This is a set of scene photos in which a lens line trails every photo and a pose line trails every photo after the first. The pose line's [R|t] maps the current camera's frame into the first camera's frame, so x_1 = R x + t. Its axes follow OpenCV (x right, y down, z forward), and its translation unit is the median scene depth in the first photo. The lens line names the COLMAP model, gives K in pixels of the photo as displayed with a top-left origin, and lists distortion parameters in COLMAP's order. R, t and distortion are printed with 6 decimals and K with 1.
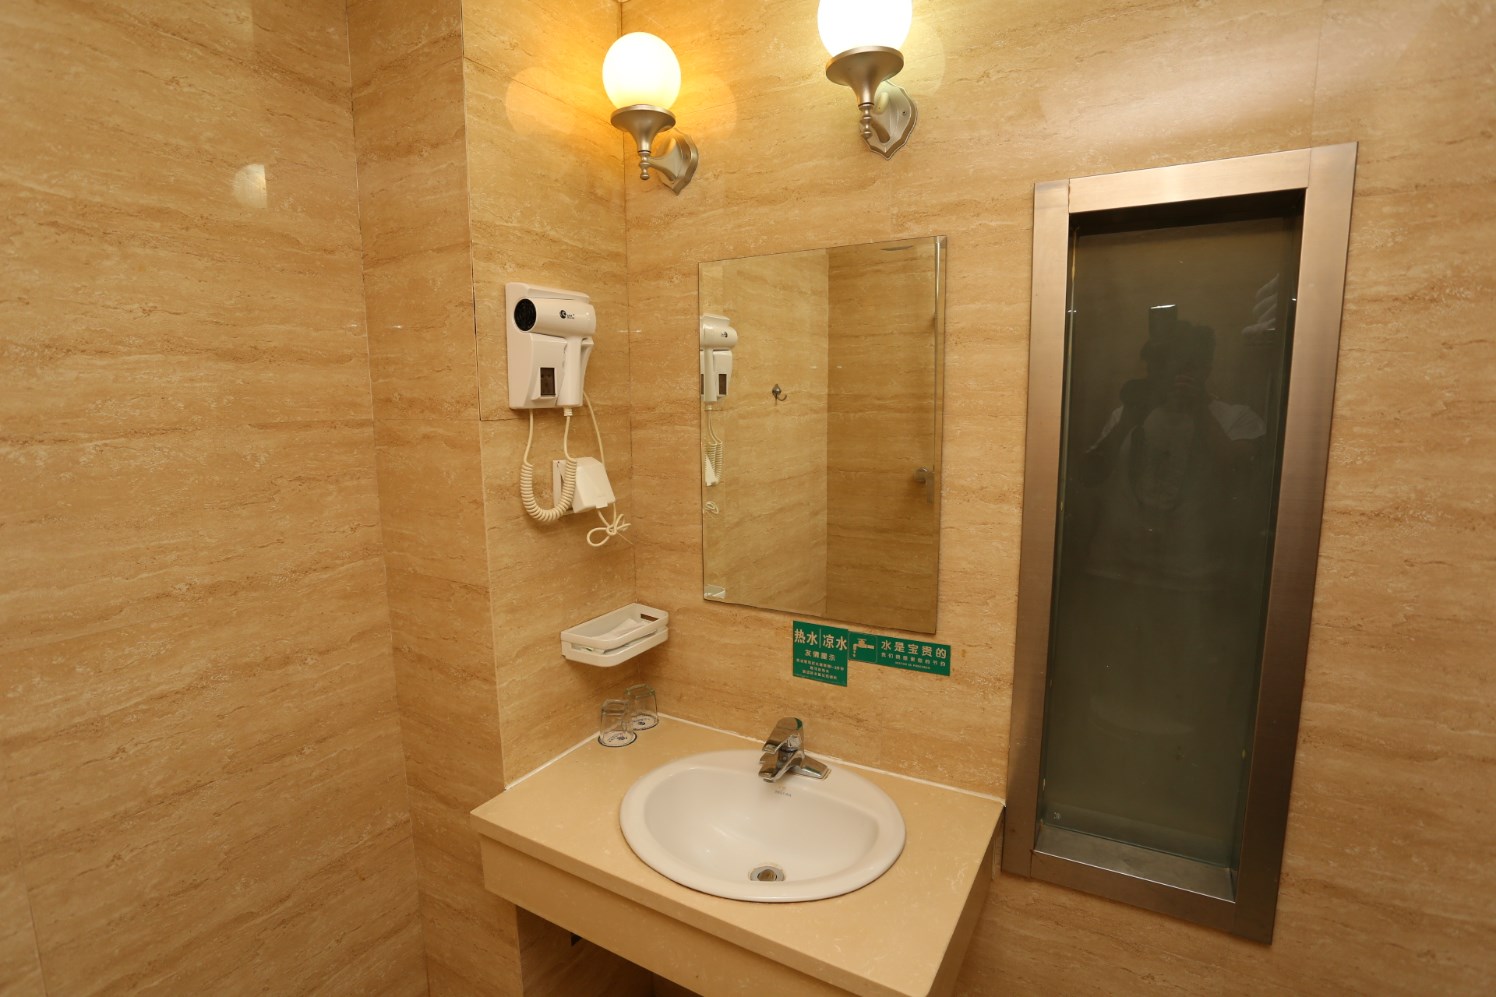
lens RADIAL K [[721.2, 0, 741.0], [0, 721.2, 503.5], [0, 0, 1]] dist [-0.078669, 0.033137]
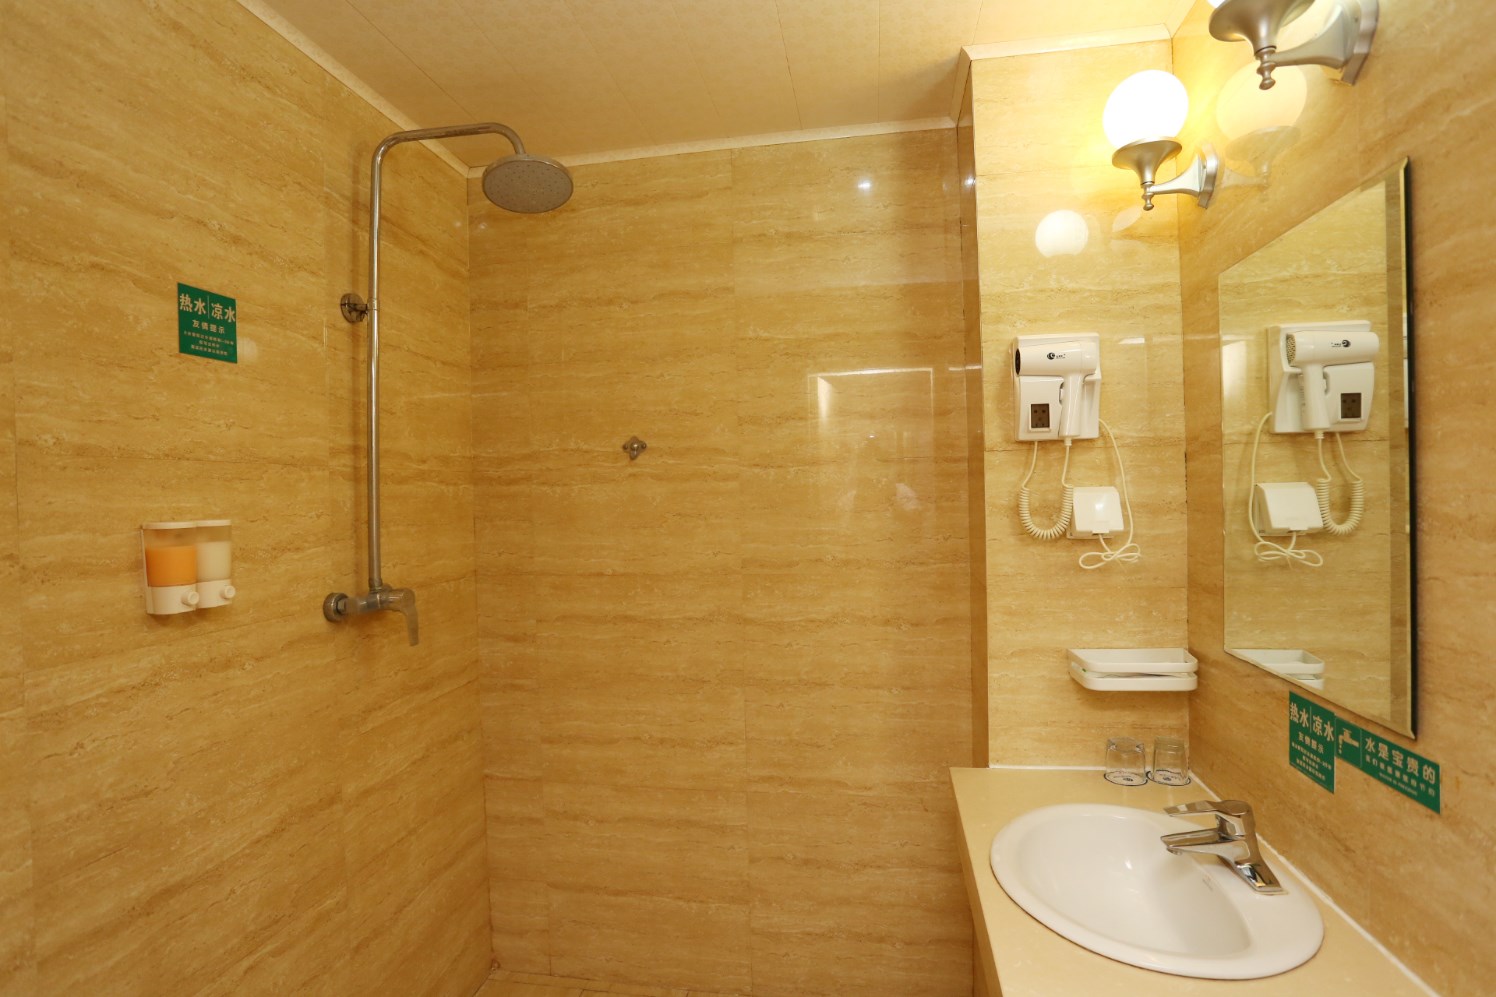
lens RADIAL K [[721.2, 0, 741.0], [0, 721.2, 503.5], [0, 0, 1]] dist [-0.078669, 0.033137]
pose [[0.355628, 0.019250, -0.934429, 0.609430], [-0.116352, 0.992922, -0.023826, 0.050608], [0.927357, 0.117196, 0.355350, 0.161364]]
